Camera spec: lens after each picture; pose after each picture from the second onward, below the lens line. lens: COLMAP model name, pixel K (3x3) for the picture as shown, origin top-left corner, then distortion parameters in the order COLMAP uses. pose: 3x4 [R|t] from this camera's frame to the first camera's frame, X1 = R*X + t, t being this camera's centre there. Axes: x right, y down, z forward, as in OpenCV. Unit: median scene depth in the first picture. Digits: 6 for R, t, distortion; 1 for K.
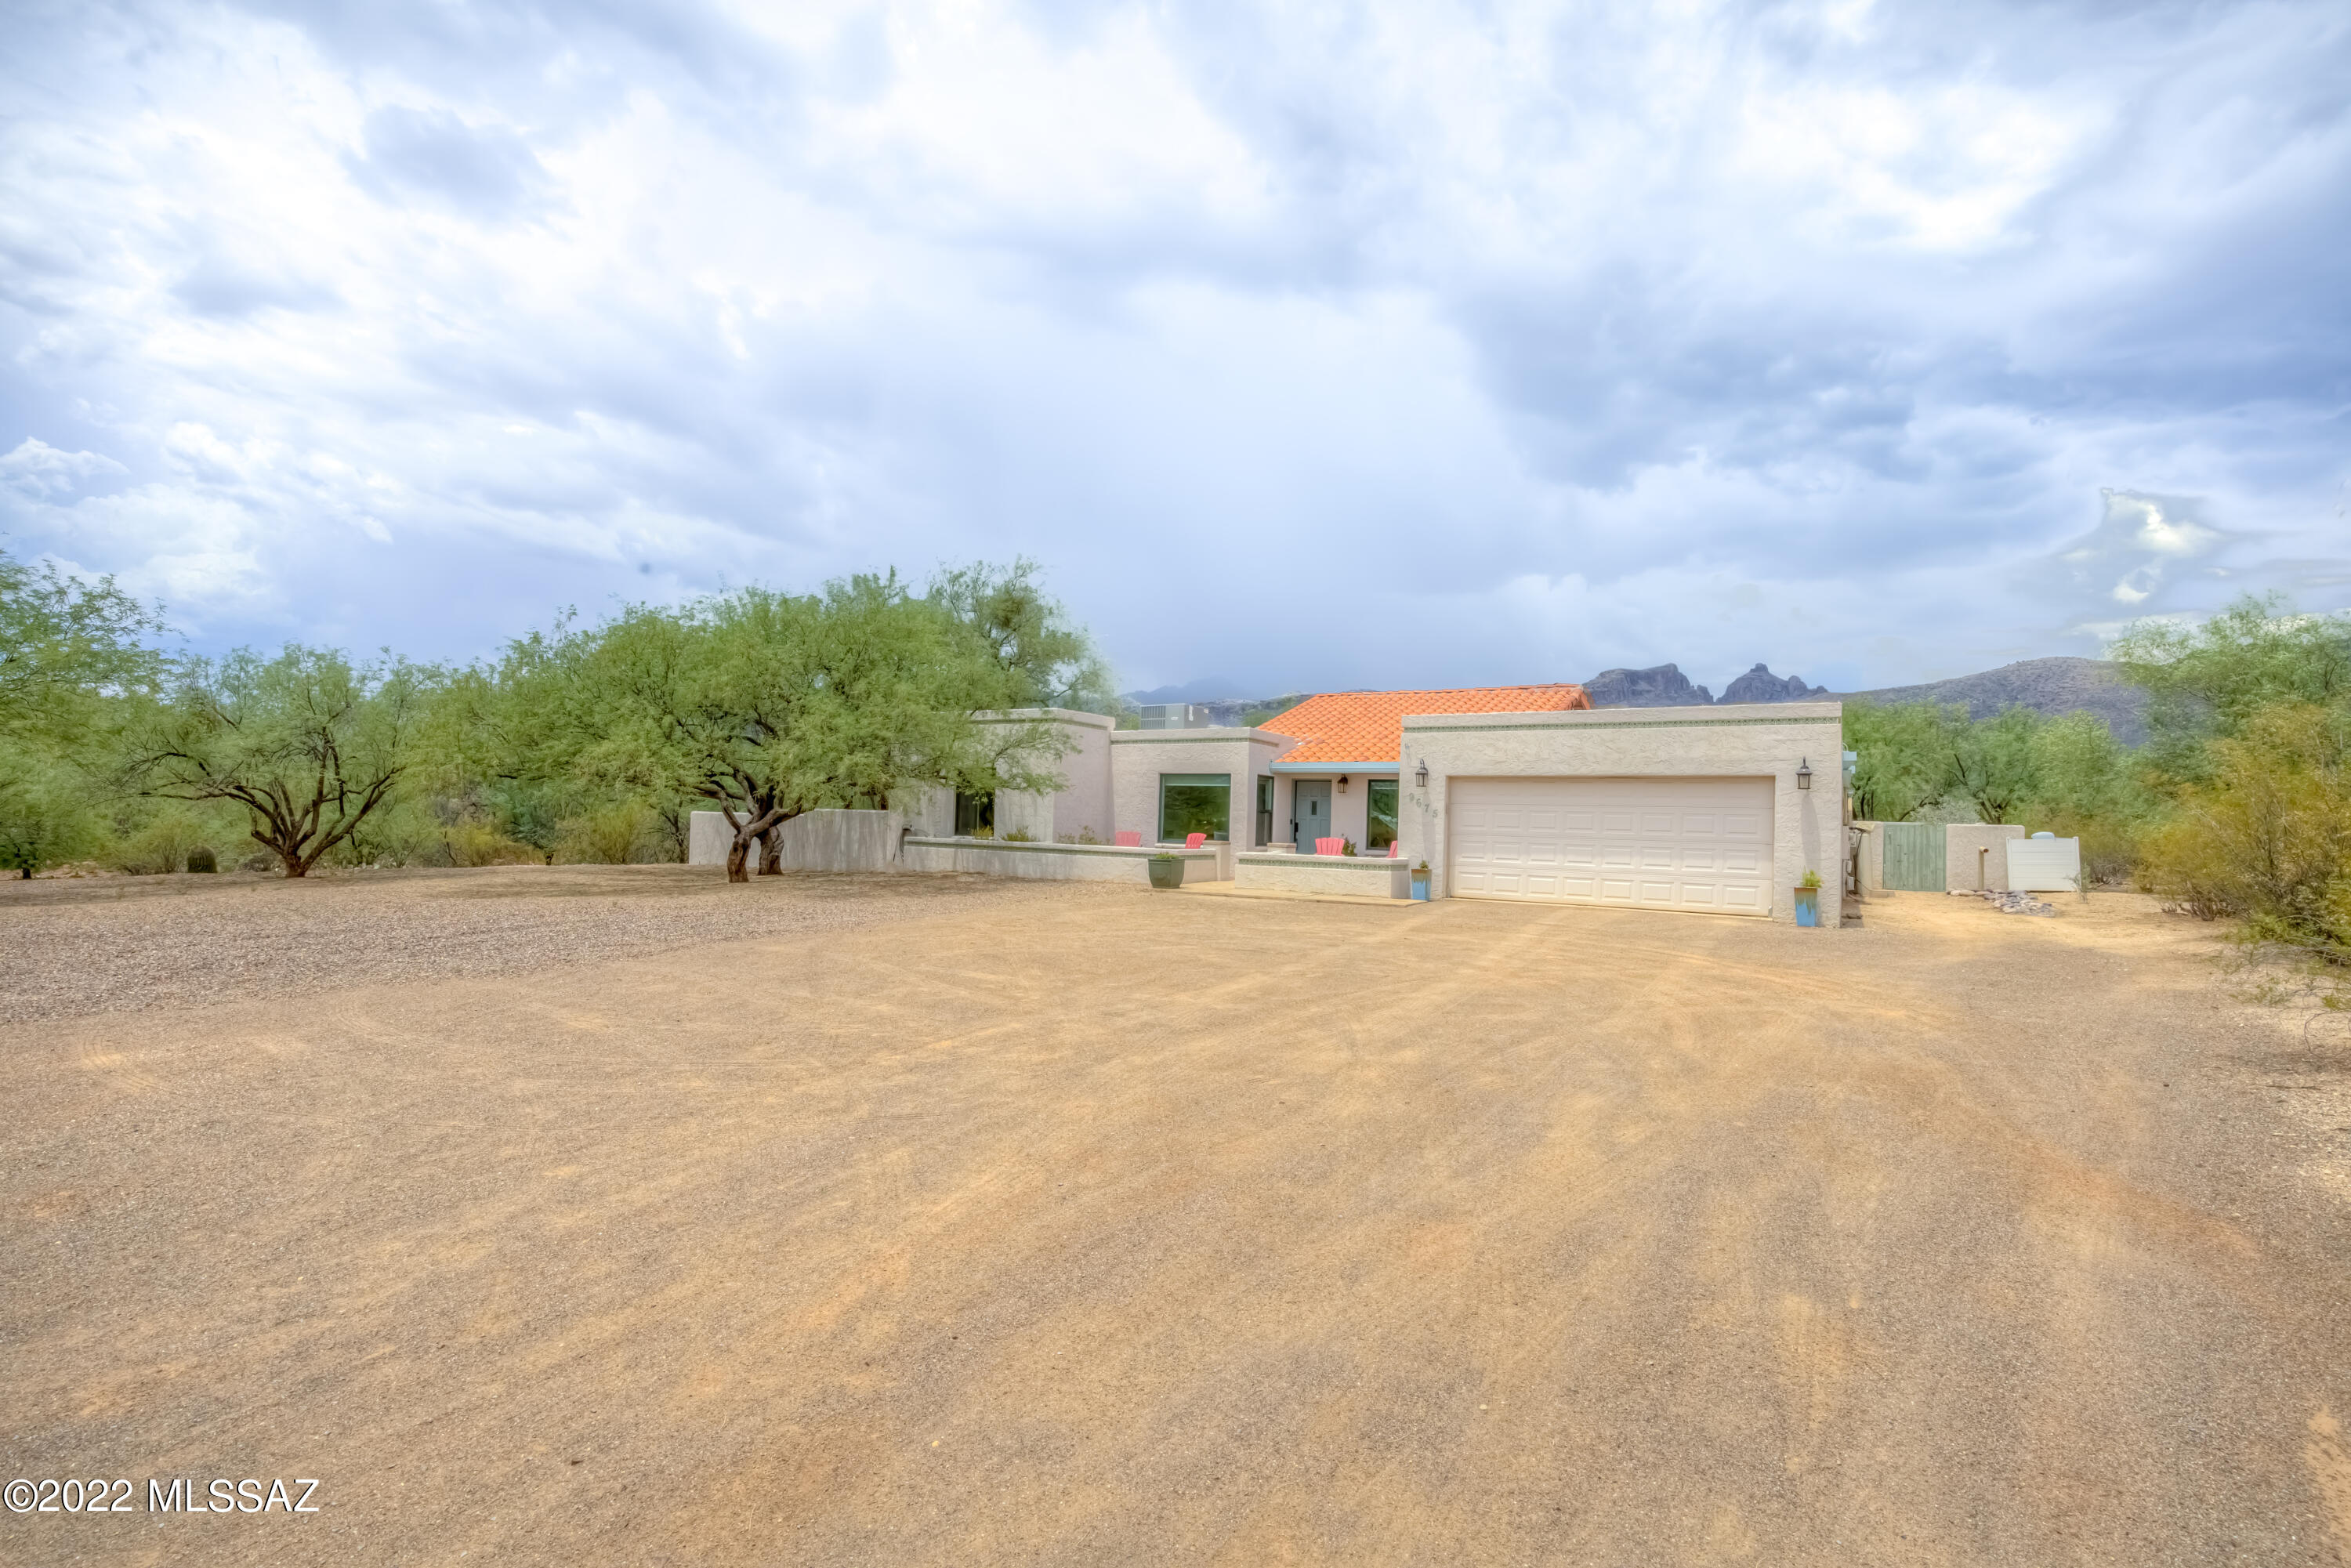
lens RADIAL K [[1119.6, 0, 1170.1], [0, 1119.6, 793.1], [0, 0, 1]] dist [0.014090, 0.000062]
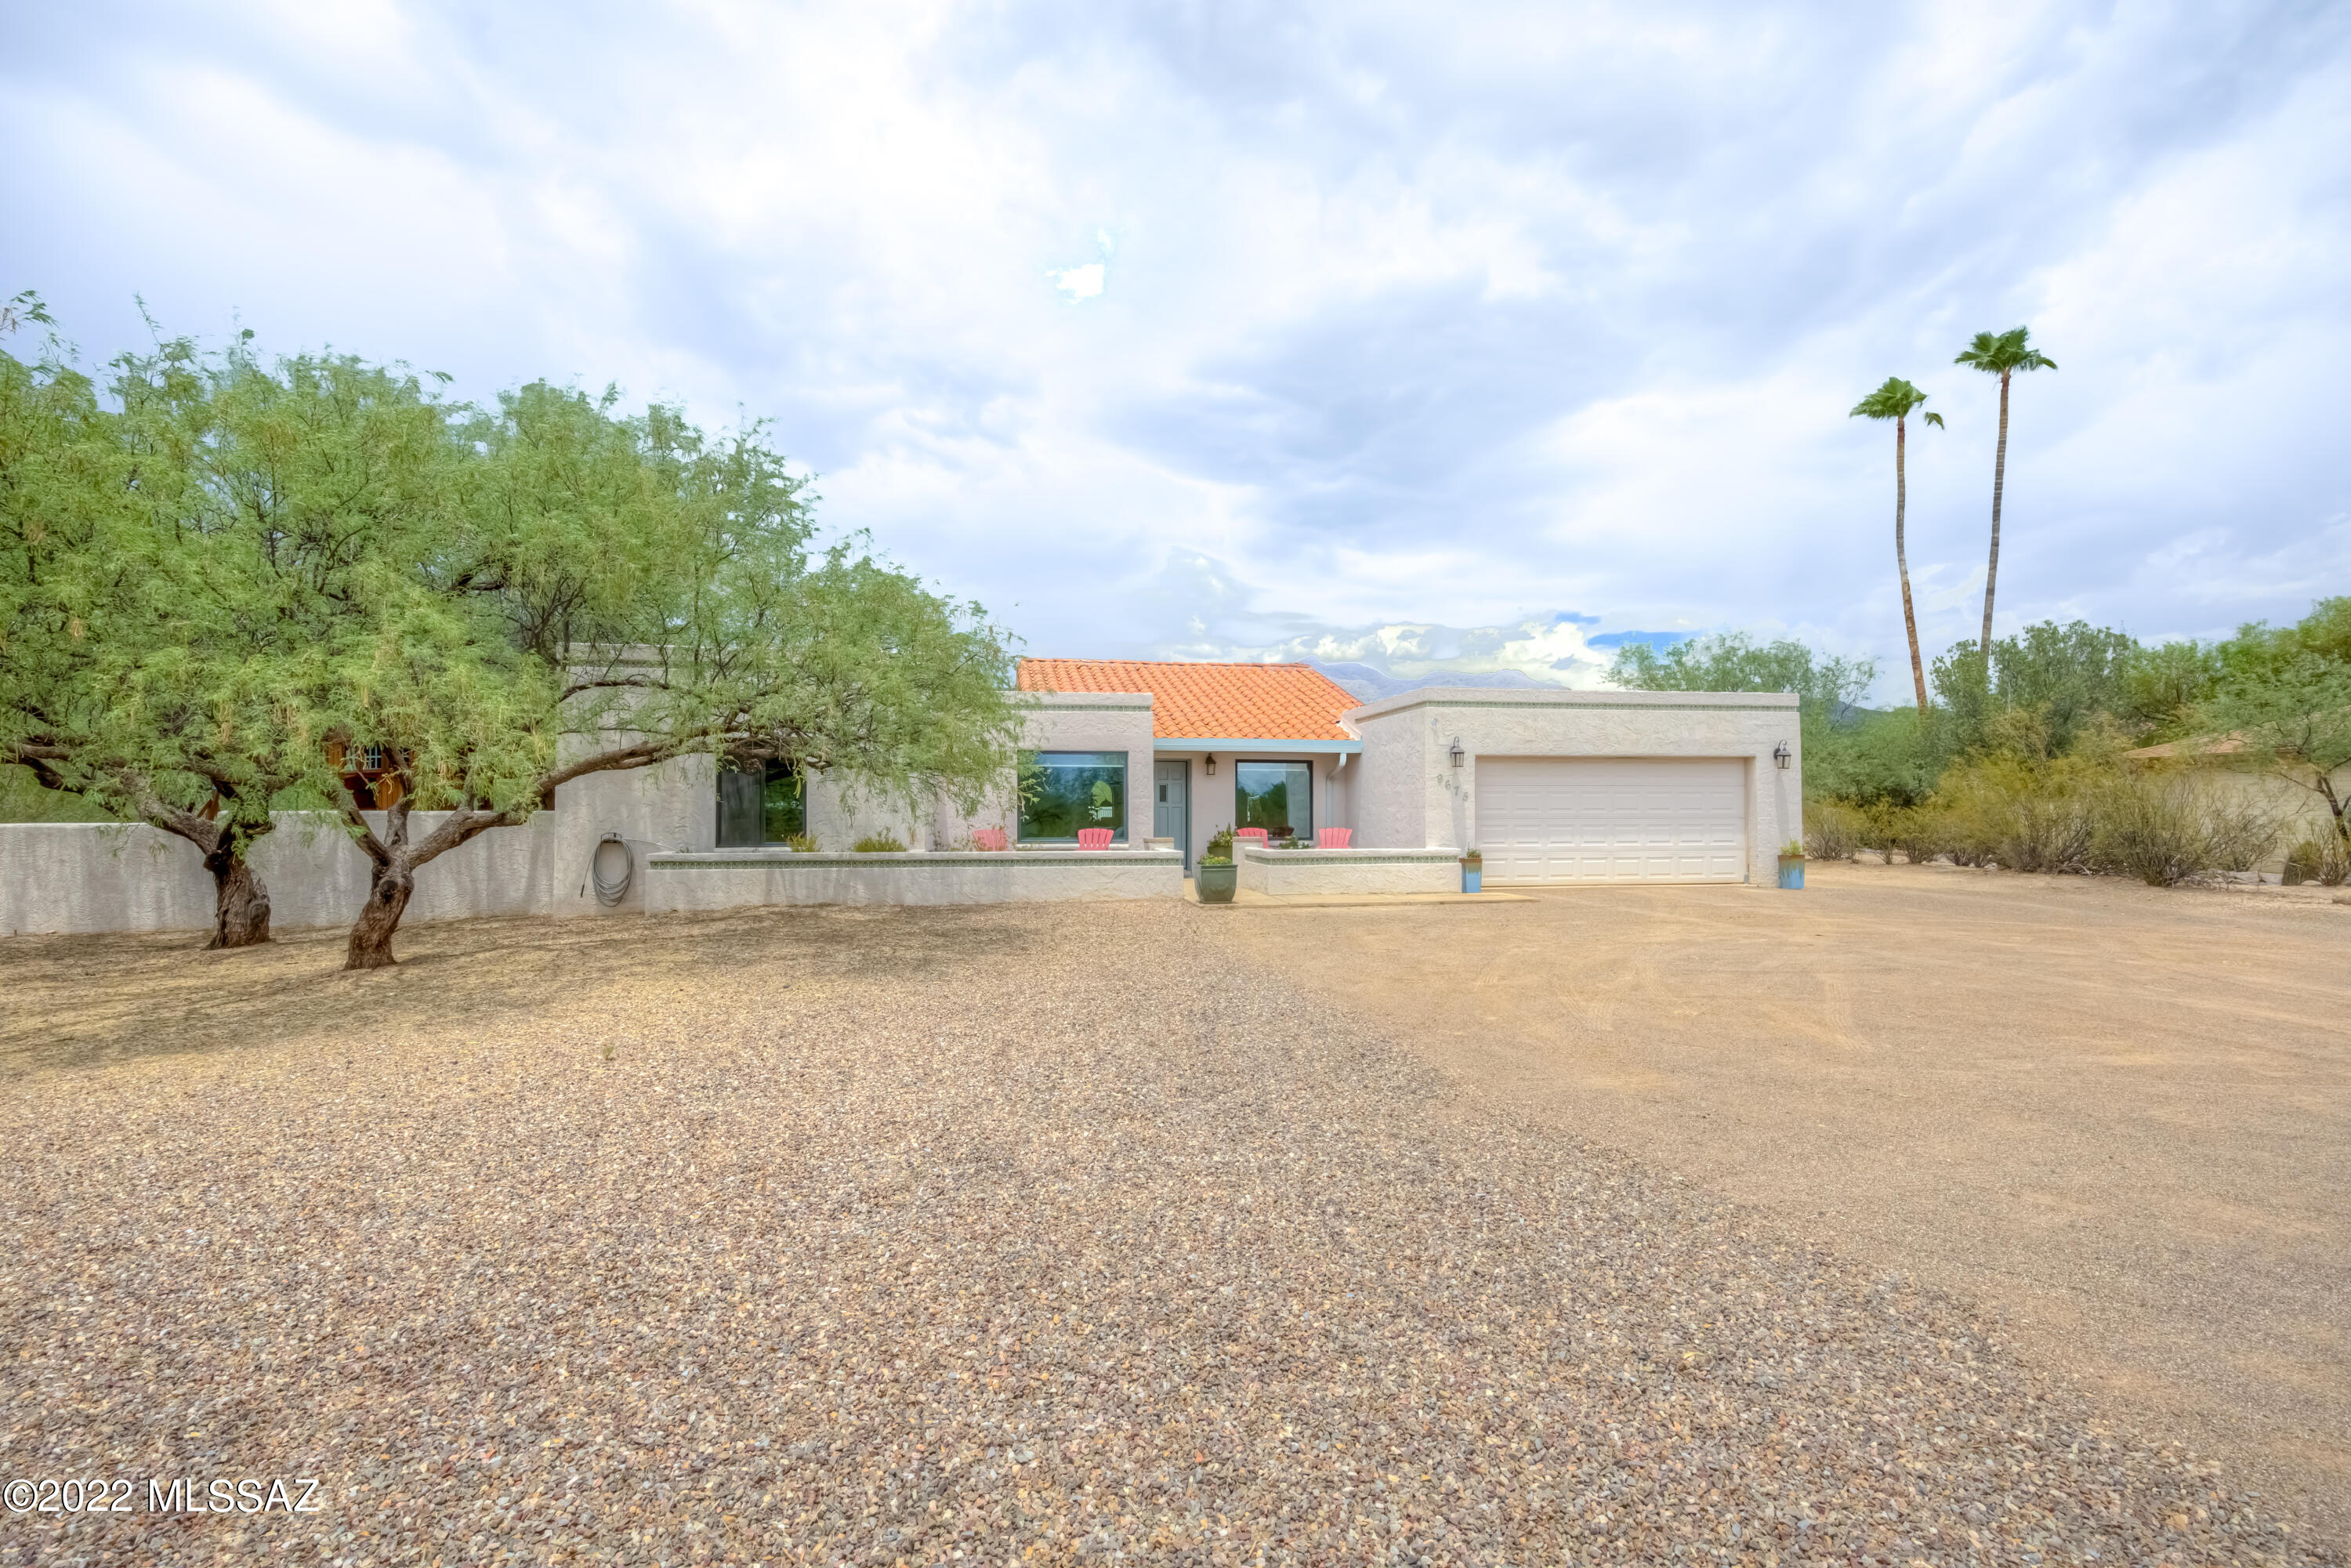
lens RADIAL K [[1119.6, 0, 1170.1], [0, 1119.6, 793.1], [0, 0, 1]] dist [0.014090, 0.000062]
pose [[0.728335, -0.015336, 0.685050, -0.560644], [0.005652, 0.999850, 0.016374, -0.000776], [-0.685198, -0.008054, 0.728312, 0.499866]]
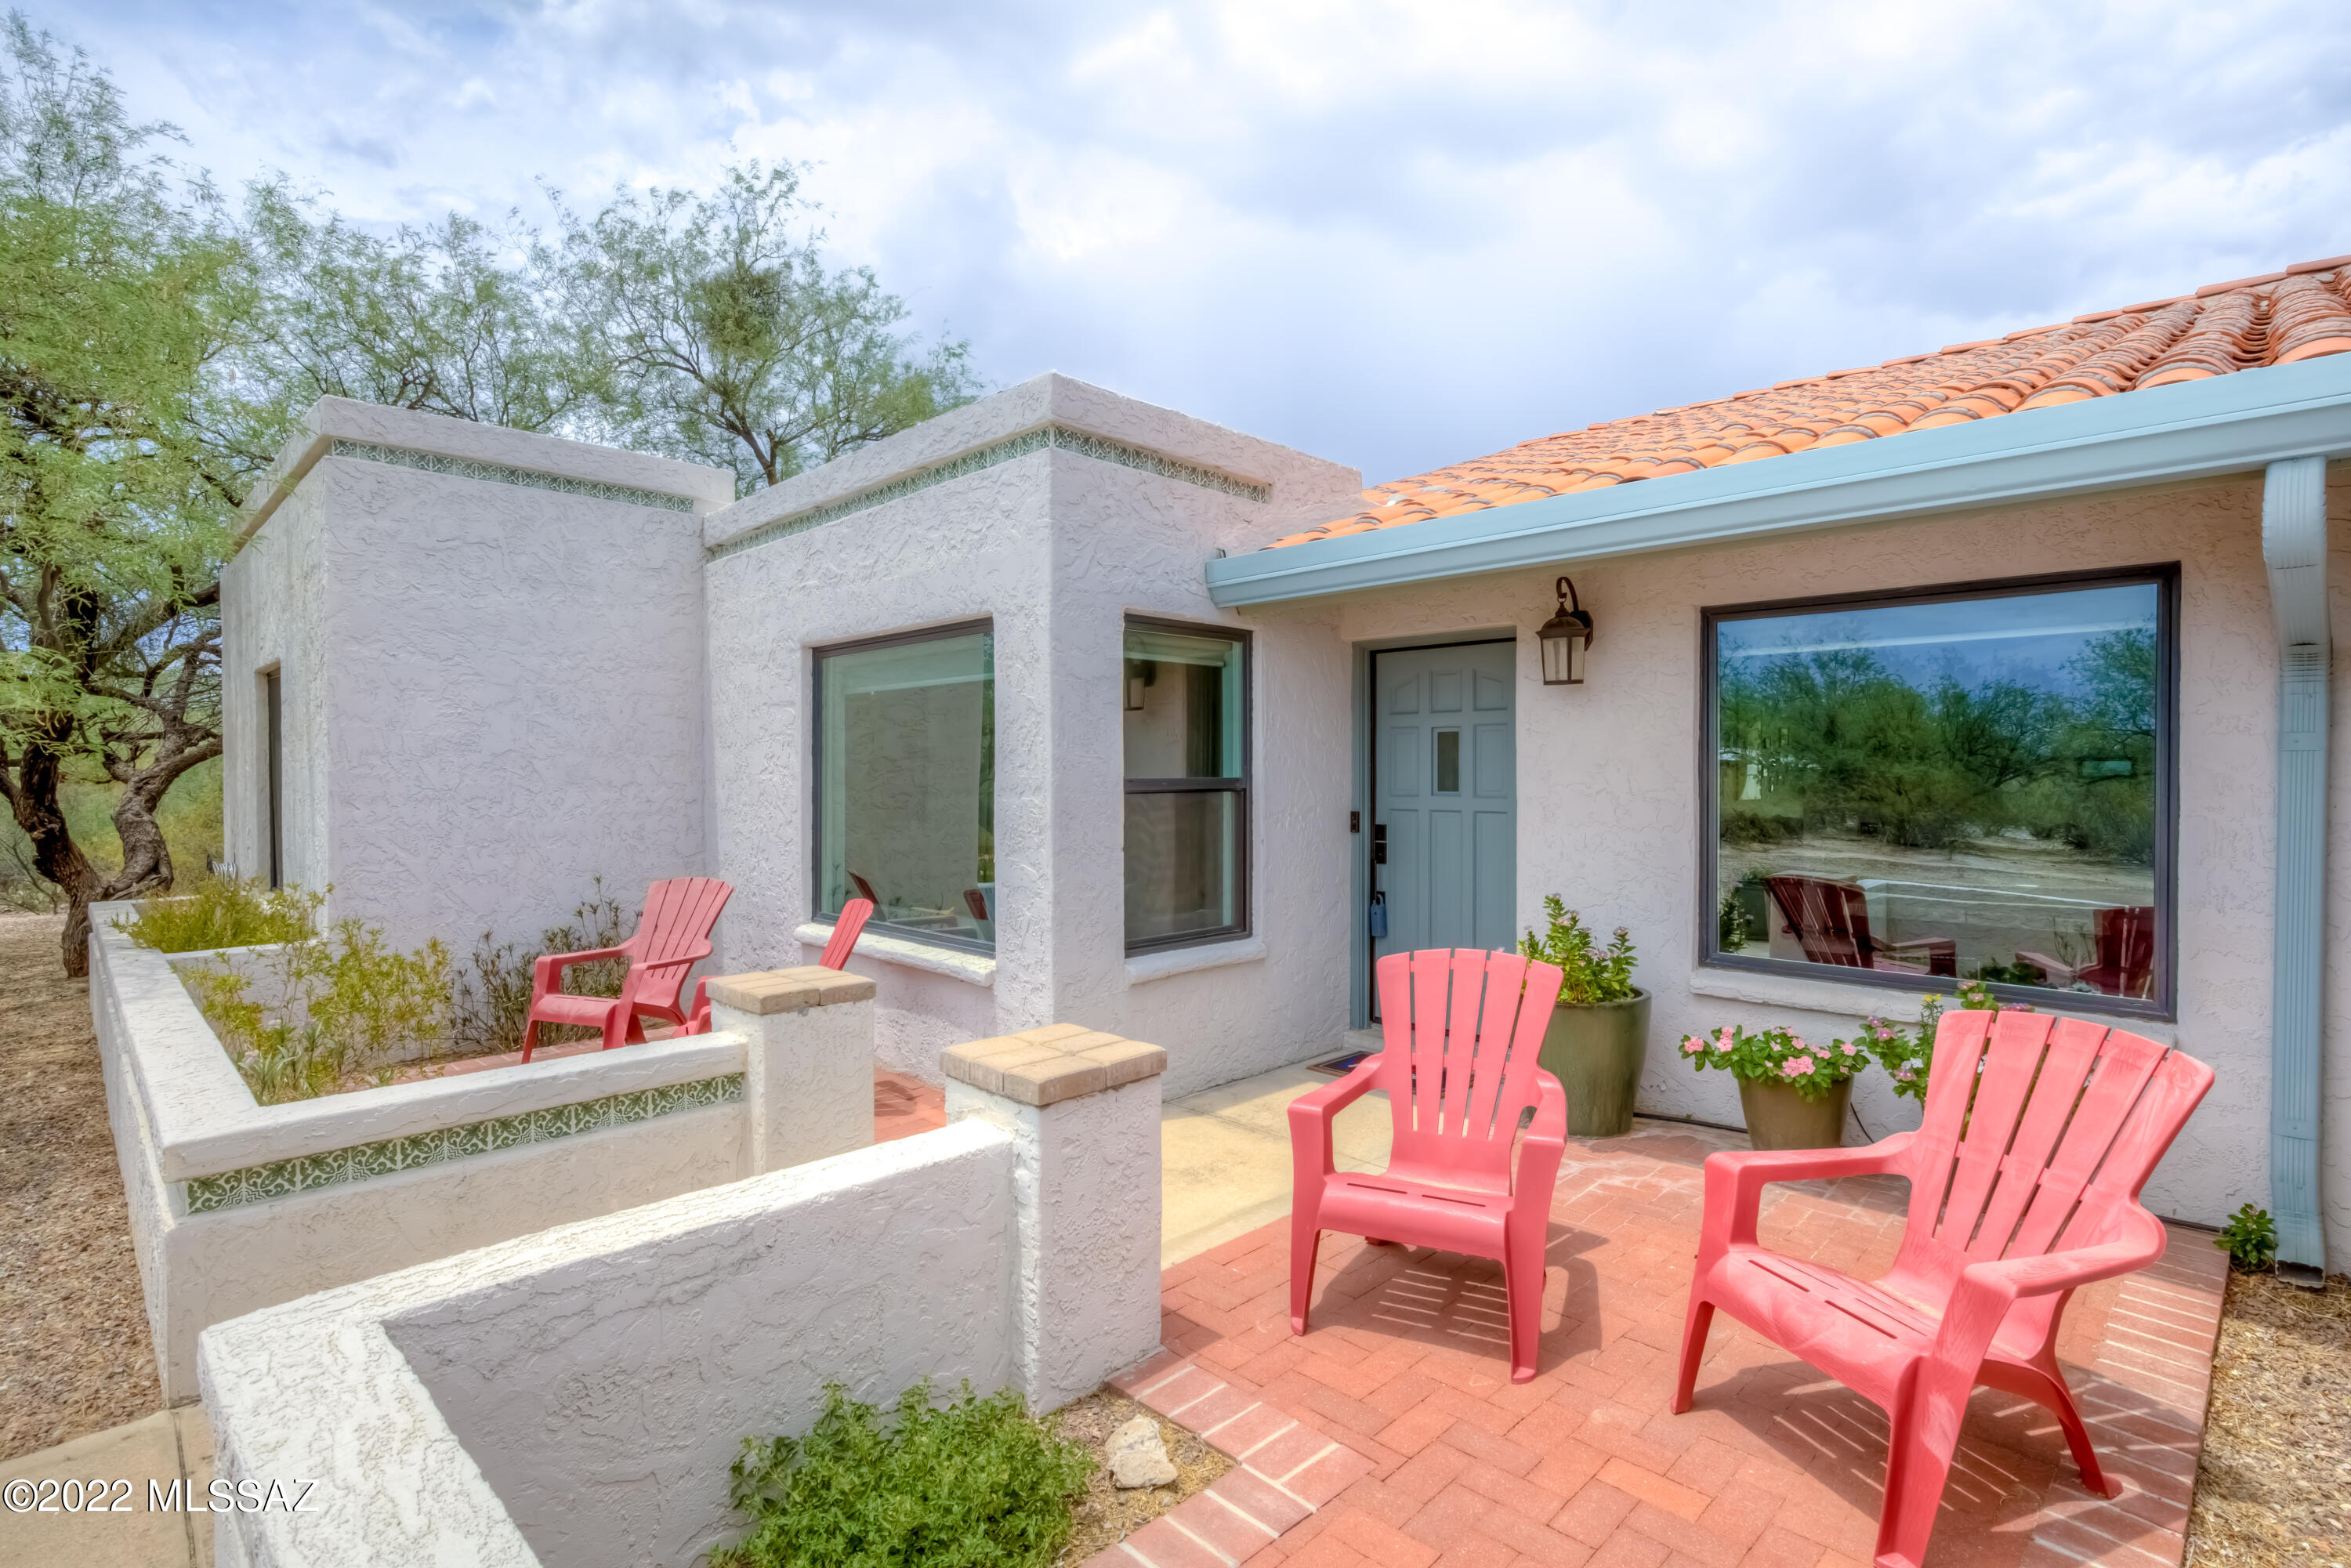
lens RADIAL K [[1119.6, 0, 1170.1], [0, 1119.6, 793.1], [0, 0, 1]] dist [0.014090, 0.000062]
pose [[0.974349, -0.027935, -0.223302, 0.162094], [0.037925, 0.998457, 0.040573, 0.010645], [0.221824, -0.048001, 0.973905, 0.988894]]
